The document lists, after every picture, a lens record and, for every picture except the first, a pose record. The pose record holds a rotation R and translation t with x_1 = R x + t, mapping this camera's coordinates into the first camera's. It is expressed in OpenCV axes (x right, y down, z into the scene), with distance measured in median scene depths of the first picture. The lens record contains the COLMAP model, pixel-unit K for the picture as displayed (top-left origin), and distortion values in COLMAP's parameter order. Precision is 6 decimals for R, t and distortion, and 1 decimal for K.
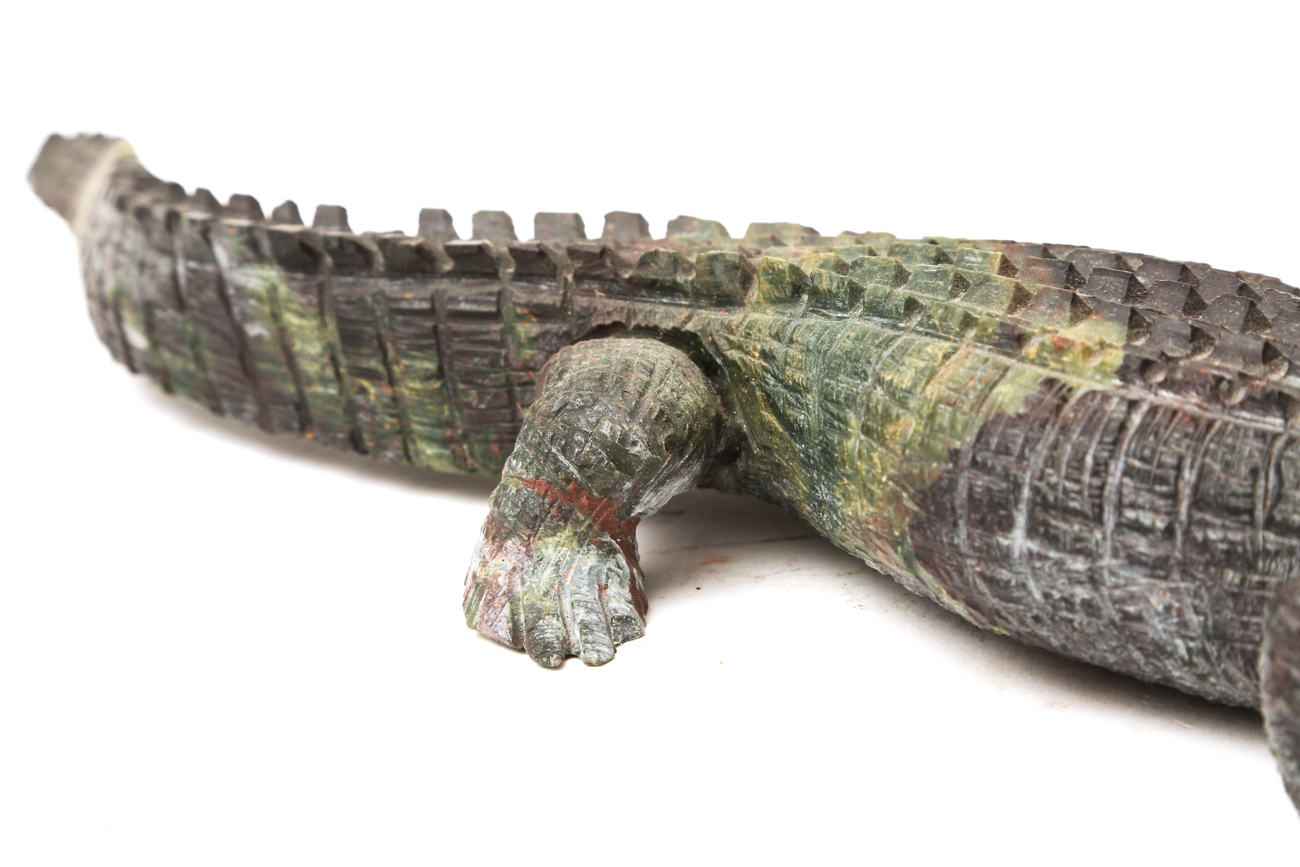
lens RADIAL K [[3235.6, 0, 650.0], [0, 3235.6, 433.5], [0, 0, 1]] dist [0.273309, 0.019756]
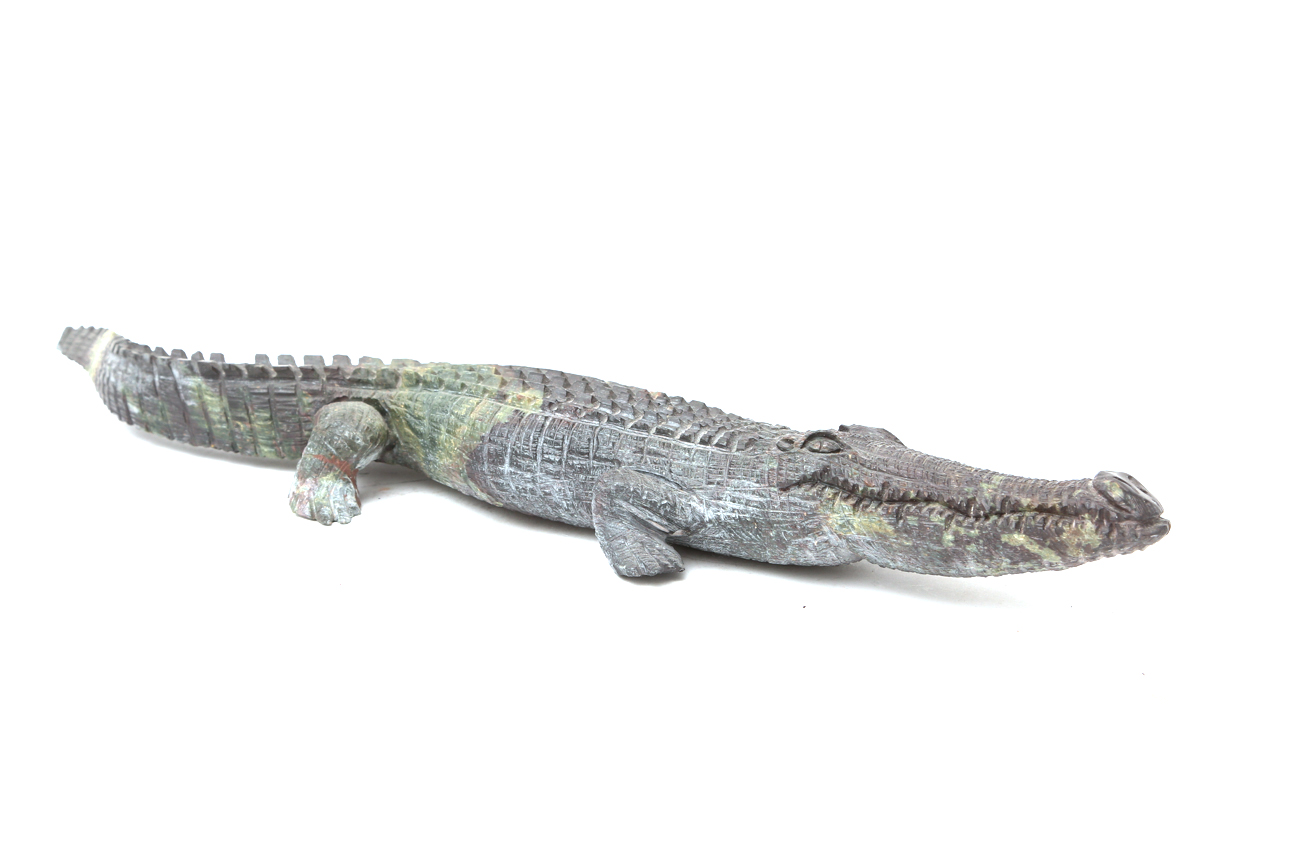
lens RADIAL K [[2167.7, 0, 650.0], [0, 2167.7, 433.5], [0, 0, 1]] dist [0.004748, 0.054140]
pose [[0.978078, -0.008916, 0.208047, -0.136654], [0.020235, 0.998424, -0.052340, 0.093602], [-0.207252, 0.055403, 0.976717, -0.750206]]
